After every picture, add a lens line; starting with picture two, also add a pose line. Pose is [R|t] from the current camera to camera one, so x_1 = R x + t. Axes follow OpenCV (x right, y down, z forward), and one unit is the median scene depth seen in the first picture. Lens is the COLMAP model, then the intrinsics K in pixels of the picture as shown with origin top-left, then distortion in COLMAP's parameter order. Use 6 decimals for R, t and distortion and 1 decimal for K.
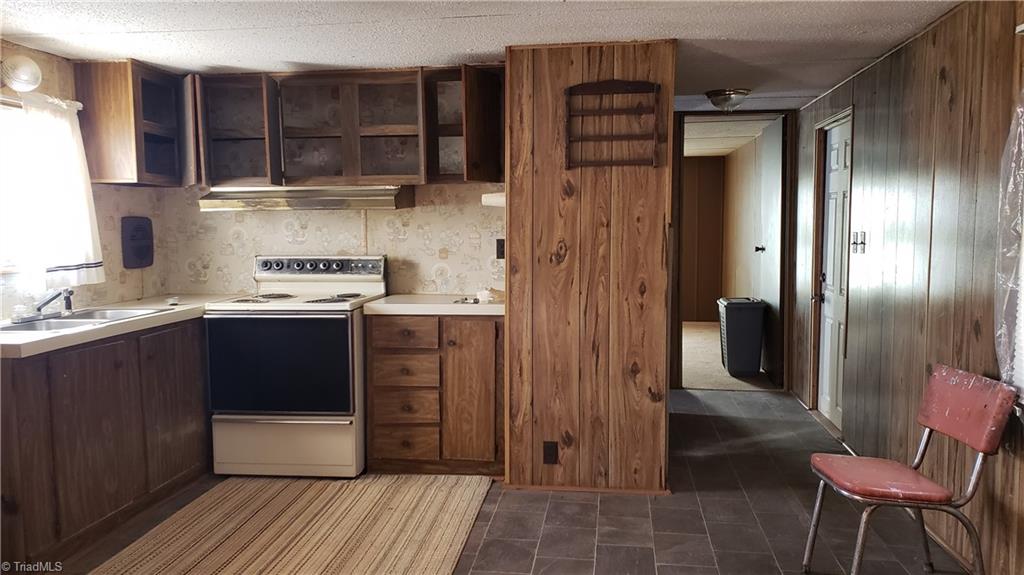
lens RADIAL K [[760.5, 0, 510.4], [0, 760.5, 305.7], [0, 0, 1]] dist [0.002970, -0.005555]
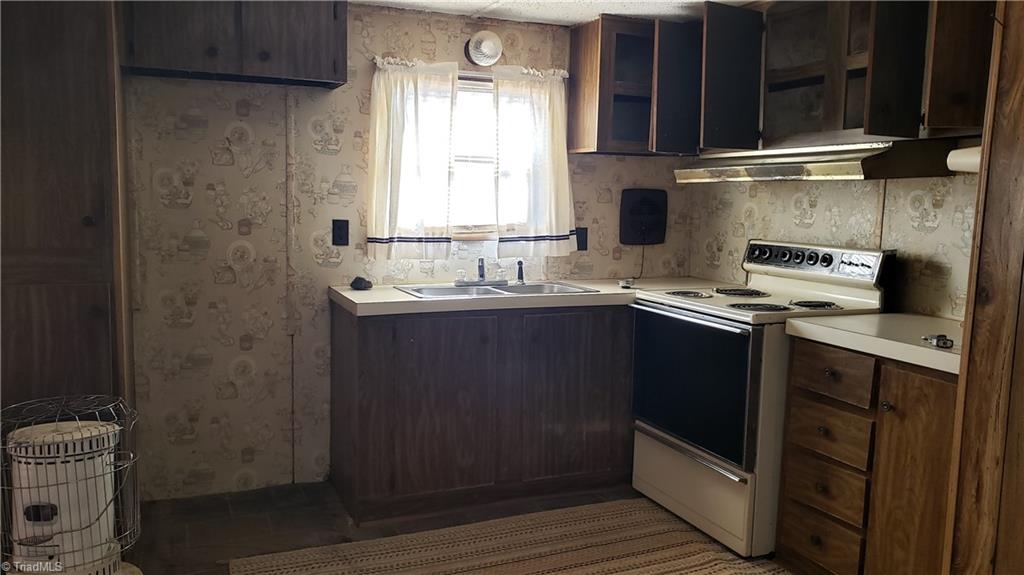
lens RADIAL K [[787.3, 0, 512.3], [0, 787.3, 299.3], [0, 0, 1]] dist [0.042783, -0.002461]
pose [[0.501063, 0.129510, -0.855665, 0.290948], [-0.113614, 0.990025, 0.083316, -0.050947], [0.857921, 0.055469, 0.510779, 0.423324]]
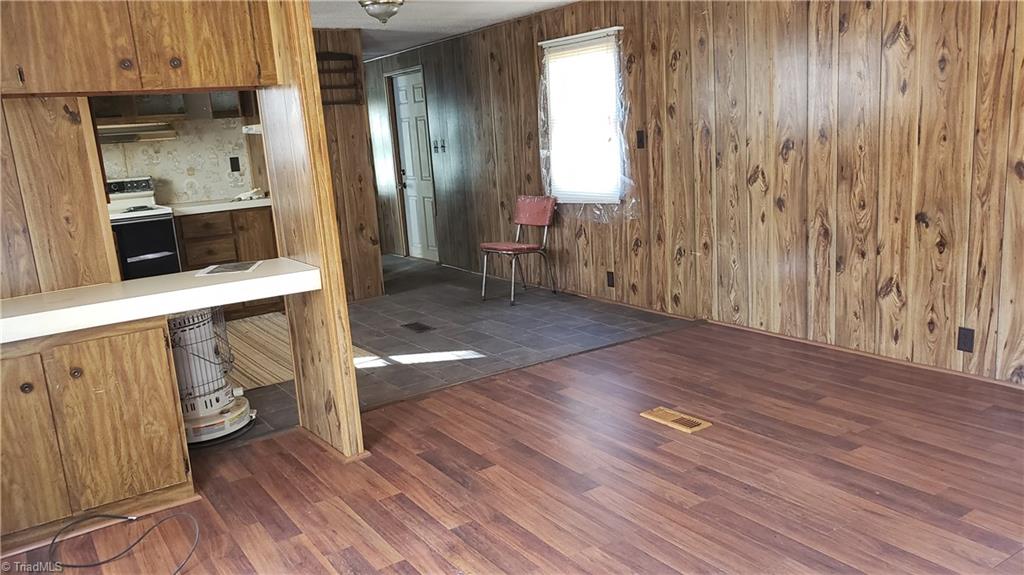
lens RADIAL K [[746.0, 0, 512.0], [0, 746.0, 287.5], [0, 0, 1]] dist [0.041951, -0.156459]
pose [[0.741996, -0.177667, 0.646433, -0.639008], [0.129584, 0.984069, 0.121724, 0.053456], [-0.657761, -0.006551, 0.753198, -0.434513]]
